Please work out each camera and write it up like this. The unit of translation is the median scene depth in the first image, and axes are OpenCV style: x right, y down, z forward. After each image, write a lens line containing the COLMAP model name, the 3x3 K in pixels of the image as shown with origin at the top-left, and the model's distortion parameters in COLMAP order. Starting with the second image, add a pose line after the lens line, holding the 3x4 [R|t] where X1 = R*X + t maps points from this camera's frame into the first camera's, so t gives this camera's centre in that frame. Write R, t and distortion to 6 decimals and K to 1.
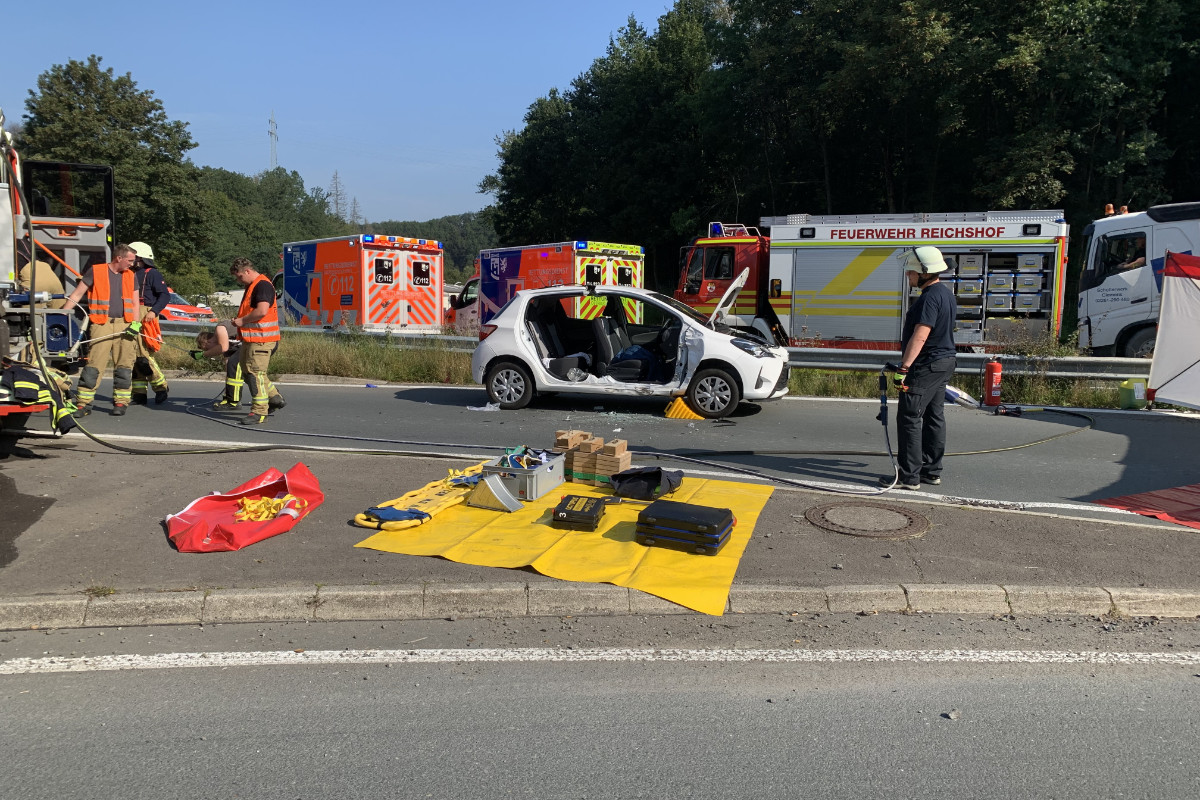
lens RADIAL K [[919.5, 0, 602.3], [0, 919.5, 401.3], [0, 0, 1]] dist [0.006196, 0.002453]
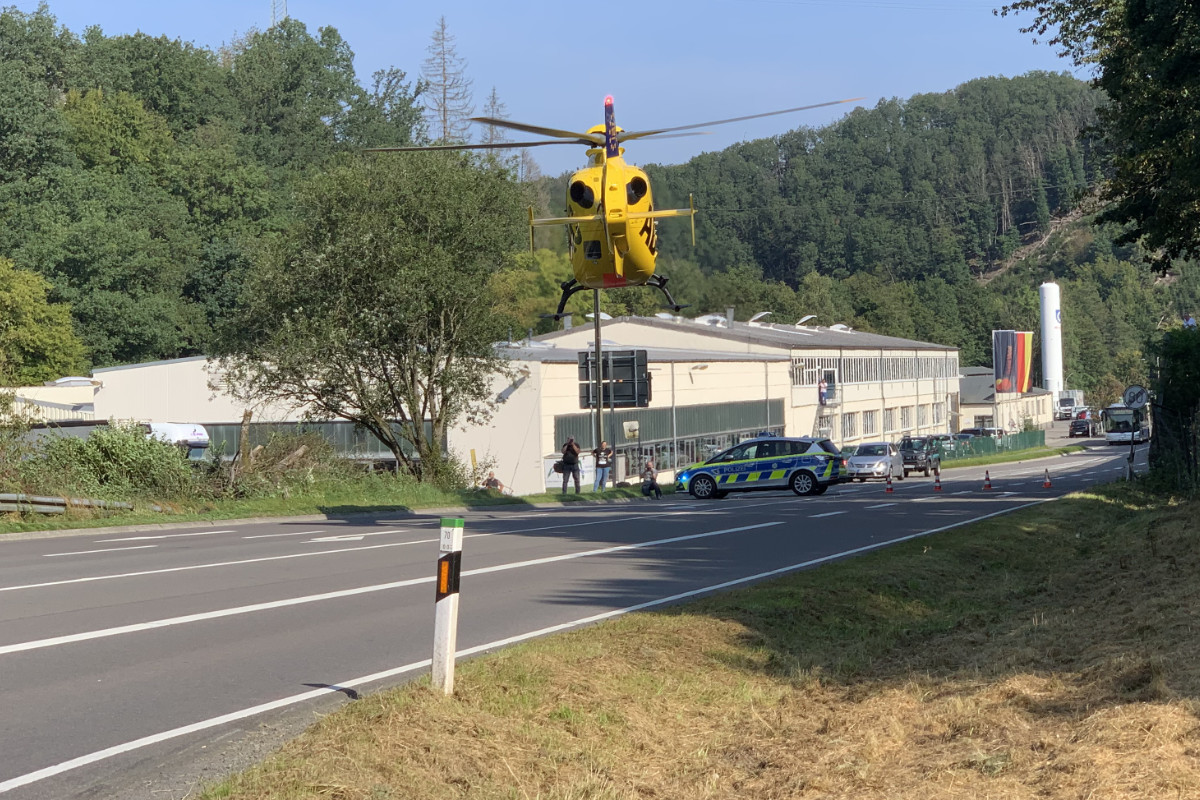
lens RADIAL K [[1919.4, 0, 599.6], [0, 1919.4, 399.2], [0, 0, 1]] dist [0.051455, 0.000000]
pose [[0.977489, -0.030072, -0.208835, -0.082553], [0.011412, 0.995877, -0.089992, -0.040171], [0.210680, 0.085583, 0.973802, 0.314518]]
